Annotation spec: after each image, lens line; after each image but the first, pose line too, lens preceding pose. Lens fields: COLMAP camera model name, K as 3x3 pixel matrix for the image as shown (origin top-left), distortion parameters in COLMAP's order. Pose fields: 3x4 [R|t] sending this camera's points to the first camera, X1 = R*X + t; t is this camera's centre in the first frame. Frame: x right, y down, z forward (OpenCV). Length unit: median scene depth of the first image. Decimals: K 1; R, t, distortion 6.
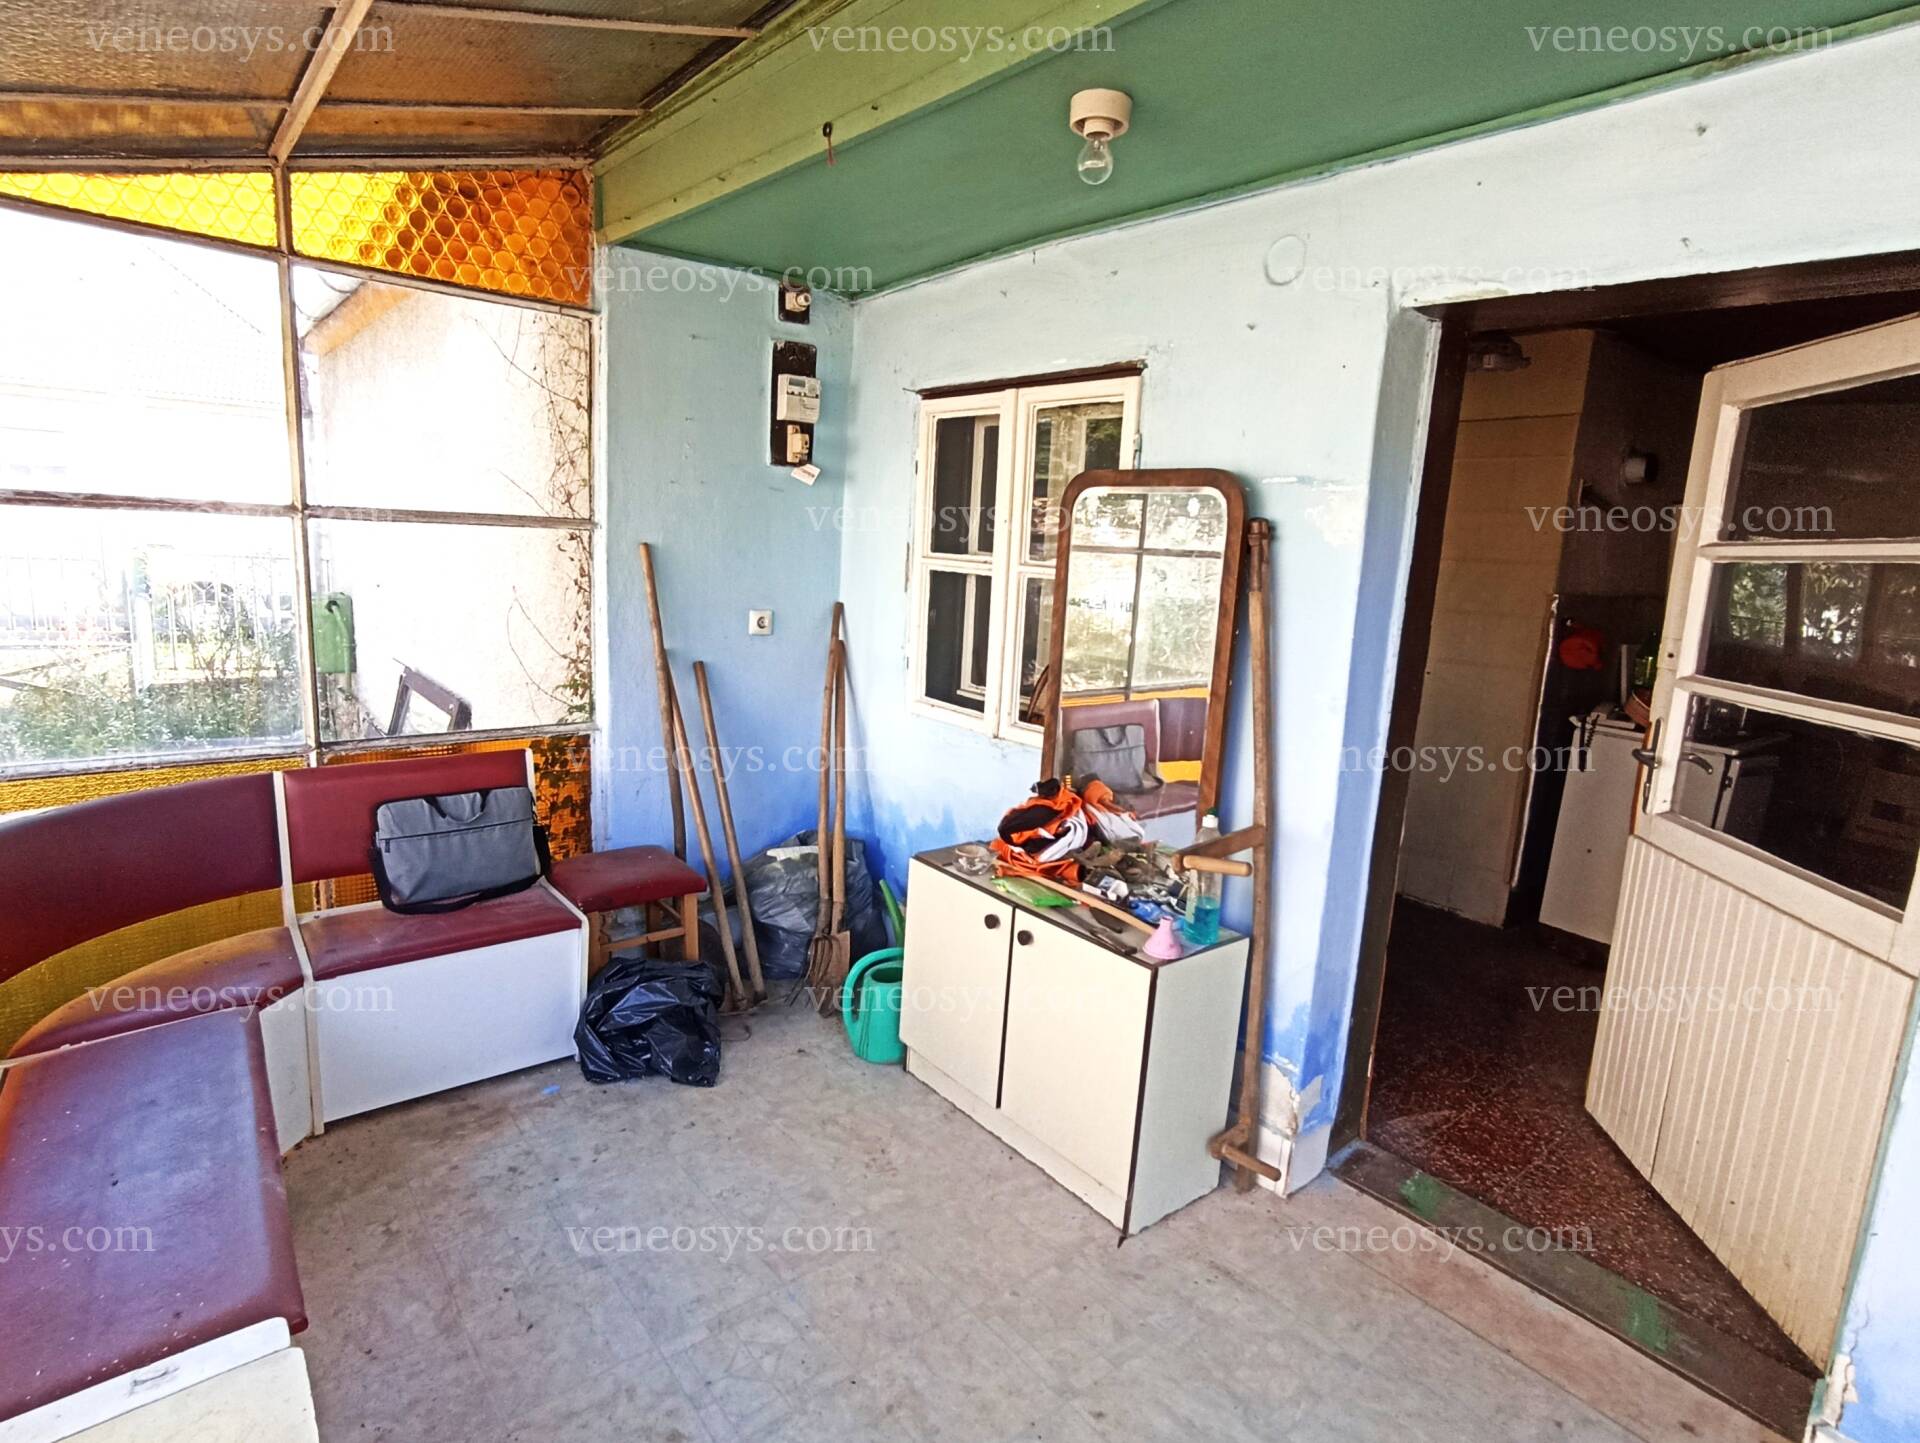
lens RADIAL K [[1020.9, 0, 961.3], [0, 1020.9, 698.2], [0, 0, 1]] dist [-0.024541, 0.000608]
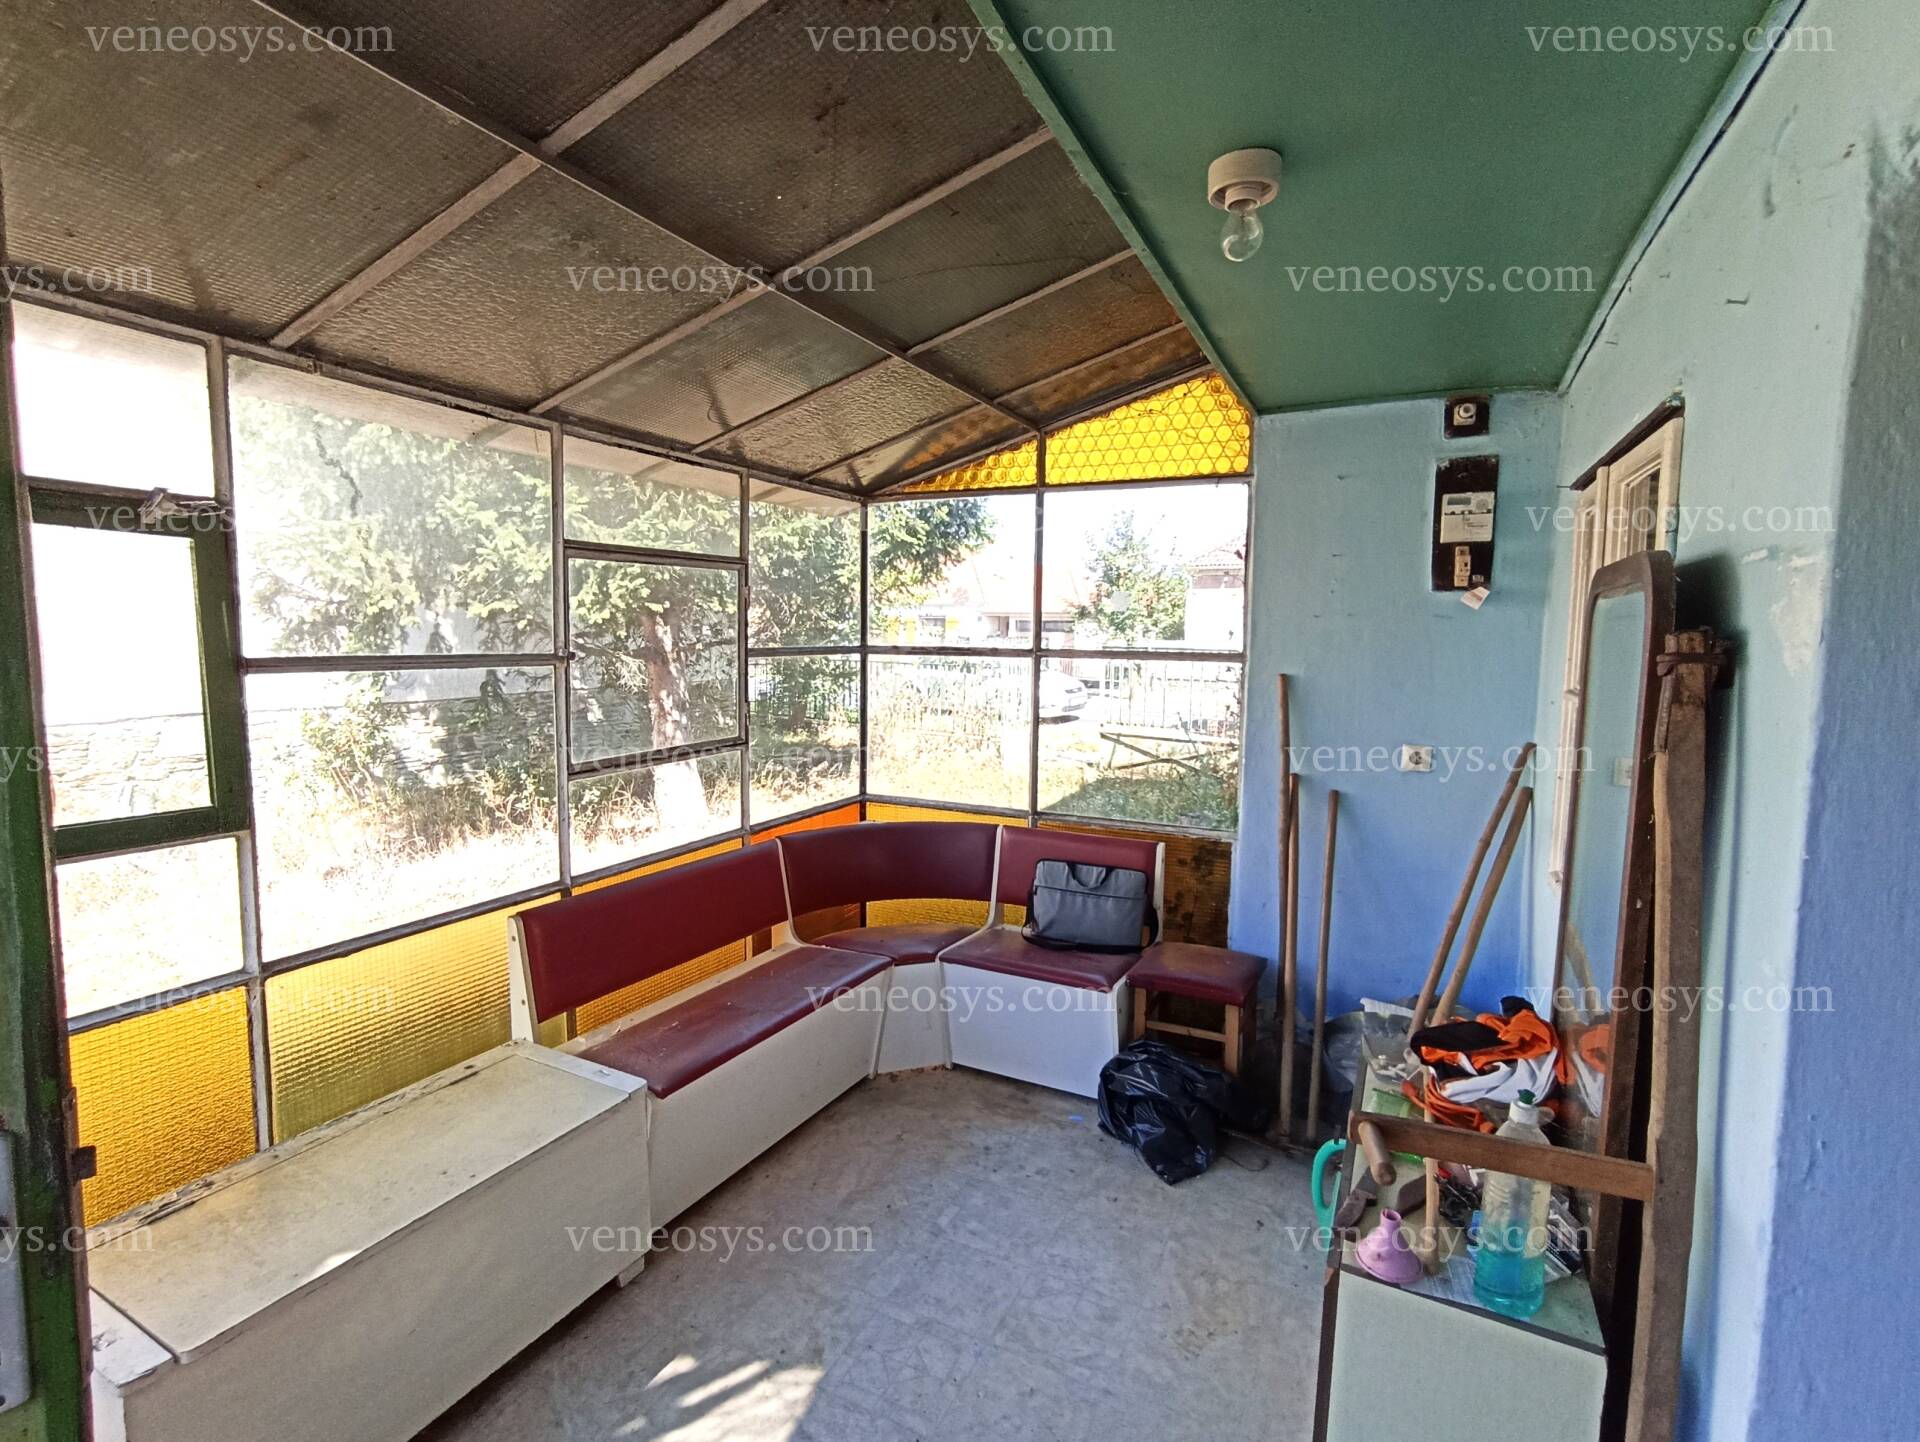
lens RADIAL K [[867.8, 0, 955.9], [0, 867.8, 720.8], [0, 0, 1]] dist [-0.066934, 0.028885]
pose [[0.401703, 0.032033, -0.915209, 0.439115], [-0.140452, 0.989719, -0.027006, -0.034948], [0.904935, 0.139391, 0.402073, 0.373063]]
